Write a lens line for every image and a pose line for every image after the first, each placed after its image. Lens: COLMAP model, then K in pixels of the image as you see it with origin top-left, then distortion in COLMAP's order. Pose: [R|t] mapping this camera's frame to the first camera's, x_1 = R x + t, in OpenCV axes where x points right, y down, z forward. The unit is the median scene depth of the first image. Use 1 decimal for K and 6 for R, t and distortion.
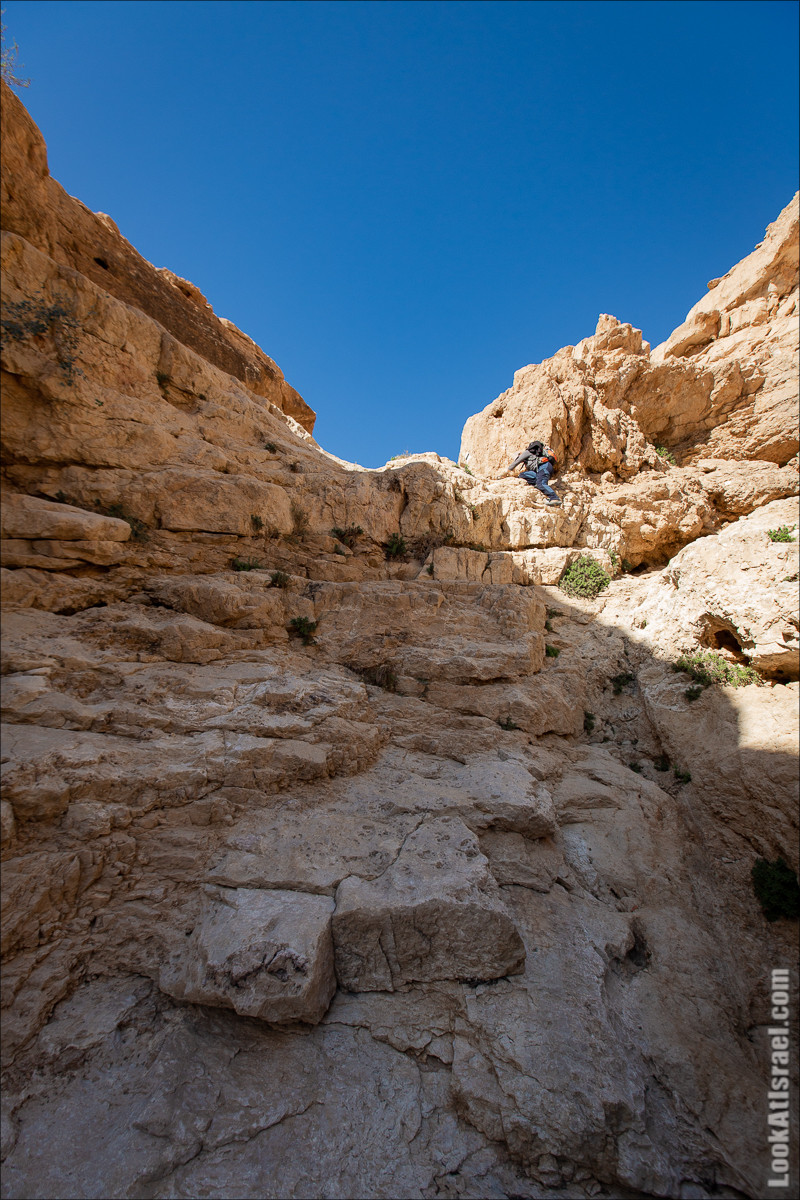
lens RADIAL K [[567.1, 0, 392.4], [0, 567.1, 608.0], [0, 0, 1]] dist [0.002296, 0.000424]
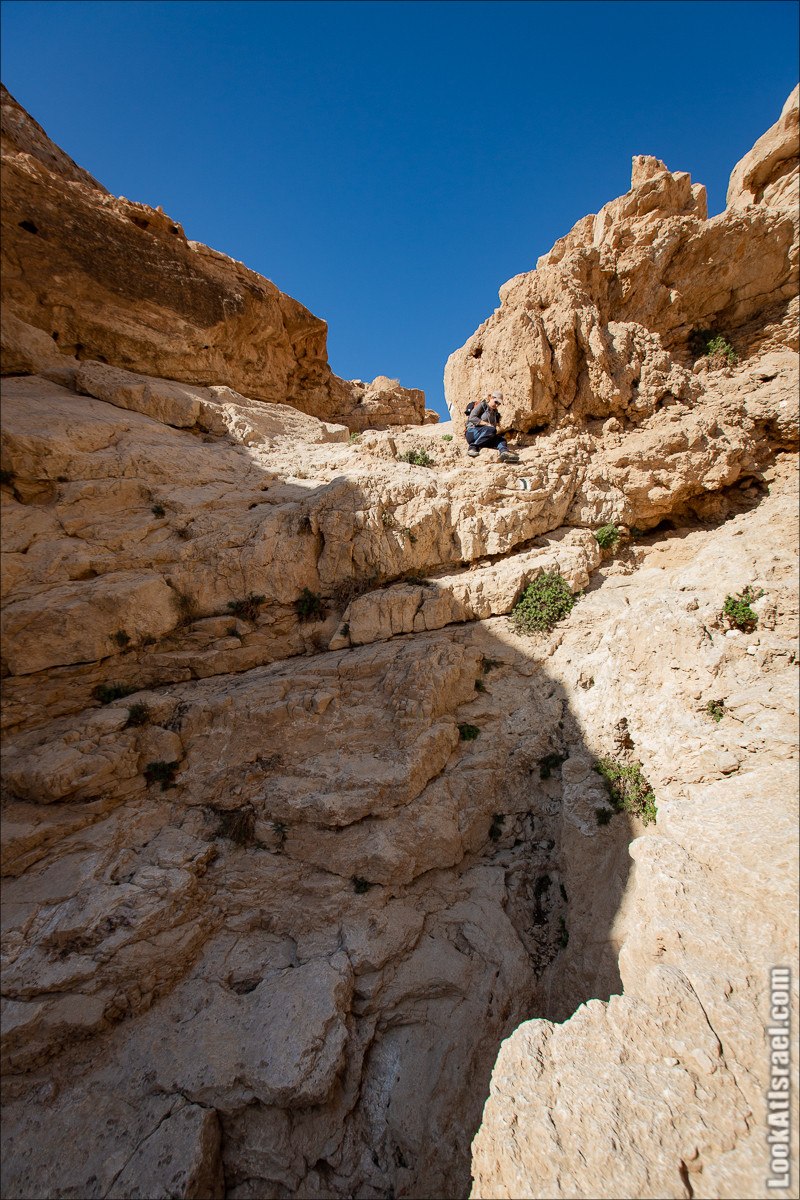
lens RADIAL K [[567.1, 0, 401.9], [0, 567.1, 601.1], [0, 0, 1]] dist [0.002296, 0.000424]
pose [[0.979202, -0.068592, -0.190941, 0.301801], [0.113447, 0.965350, 0.235008, -0.286952], [0.168205, -0.251783, 0.953054, 0.155519]]
